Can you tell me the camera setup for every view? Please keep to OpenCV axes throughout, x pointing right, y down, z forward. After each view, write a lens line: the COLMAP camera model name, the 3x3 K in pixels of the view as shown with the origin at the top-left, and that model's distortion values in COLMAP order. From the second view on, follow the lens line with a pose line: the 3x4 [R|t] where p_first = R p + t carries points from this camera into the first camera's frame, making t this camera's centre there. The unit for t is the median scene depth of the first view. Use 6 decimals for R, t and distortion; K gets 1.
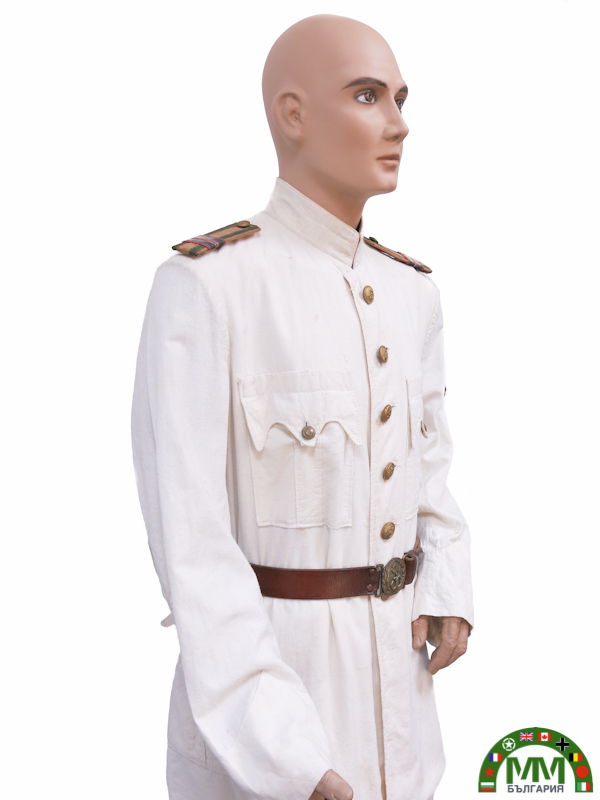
lens RADIAL K [[712.0, 0, 300.0], [0, 712.0, 400.0], [0, 0, 1]] dist [-0.002246, 0.001924]
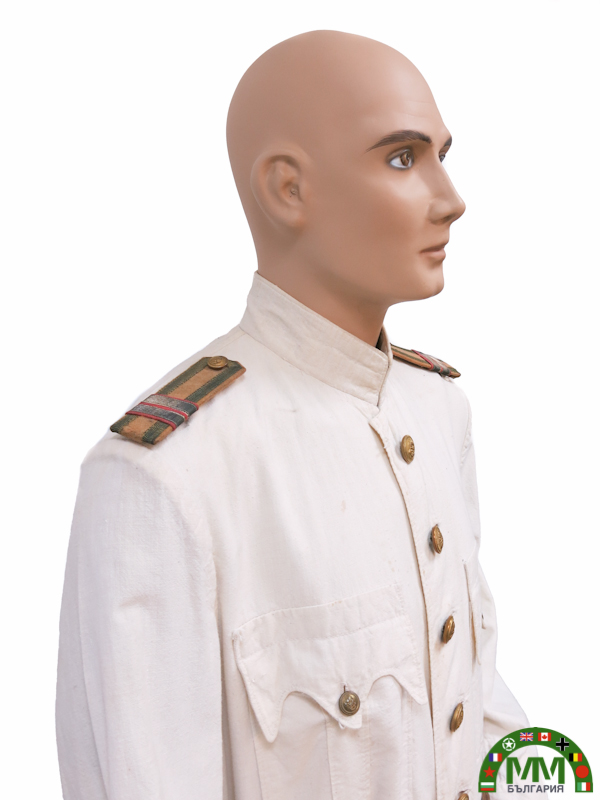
lens RADIAL K [[784.4, 0, 300.0], [0, 784.4, 400.0], [0, 0, 1]] dist [-0.002582, -0.002520]
pose [[0.990965, -0.059183, 0.120359, -0.094732], [0.061492, 0.997986, -0.015554, -0.204212], [-0.119196, 0.022814, 0.992609, 0.316881]]
